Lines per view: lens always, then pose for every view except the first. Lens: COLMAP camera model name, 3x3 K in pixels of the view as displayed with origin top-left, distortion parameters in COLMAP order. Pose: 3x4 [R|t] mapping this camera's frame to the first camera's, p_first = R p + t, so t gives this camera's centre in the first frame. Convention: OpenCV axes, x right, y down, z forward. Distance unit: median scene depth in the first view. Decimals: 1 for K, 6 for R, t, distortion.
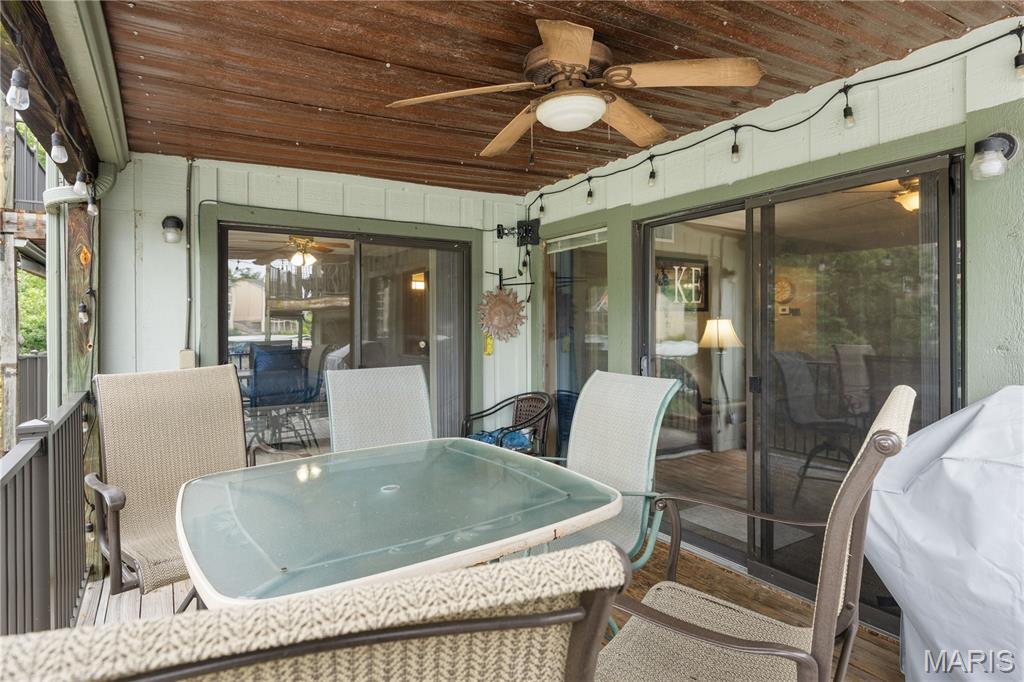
lens RADIAL K [[550.1, 0, 514.5], [0, 550.1, 334.7], [0, 0, 1]] dist [-0.000461, -0.000653]
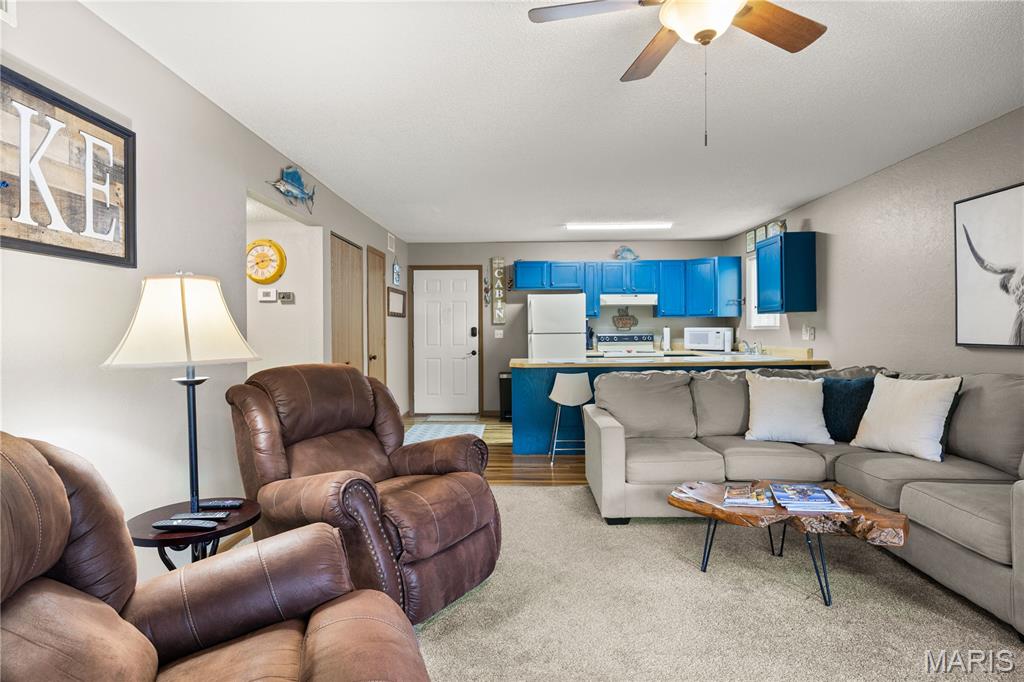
lens RADIAL K [[550.1, 0, 514.5], [0, 550.1, 334.7], [0, 0, 1]] dist [-0.000461, -0.000653]
pose [[0.547142, 0.002419, 0.837036, 0.182177], [0.011065, 0.999888, -0.010122, 0.009905], [-0.836967, 0.014800, 0.547054, 0.588503]]
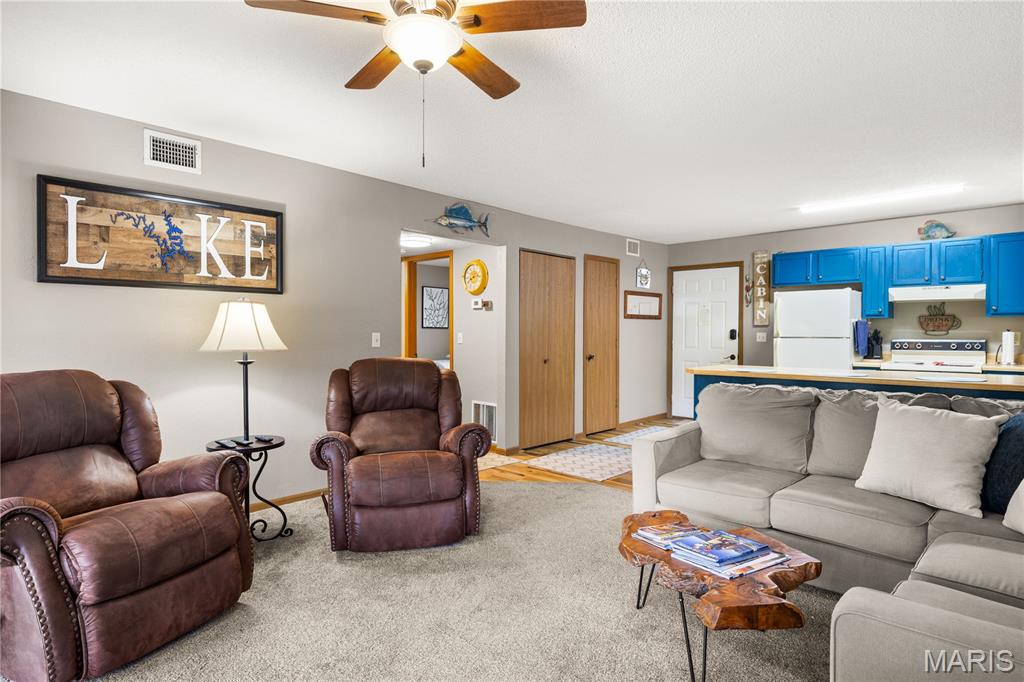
lens RADIAL K [[549.9, 0, 512.0], [0, 549.9, 341.0], [0, 0, 1]] dist [0.000411, -0.000087]
pose [[0.969906, 0.010620, 0.243250, 0.460587], [-0.011274, 0.999936, 0.001297, 0.007068], [-0.243220, -0.004000, 0.969963, 0.337909]]
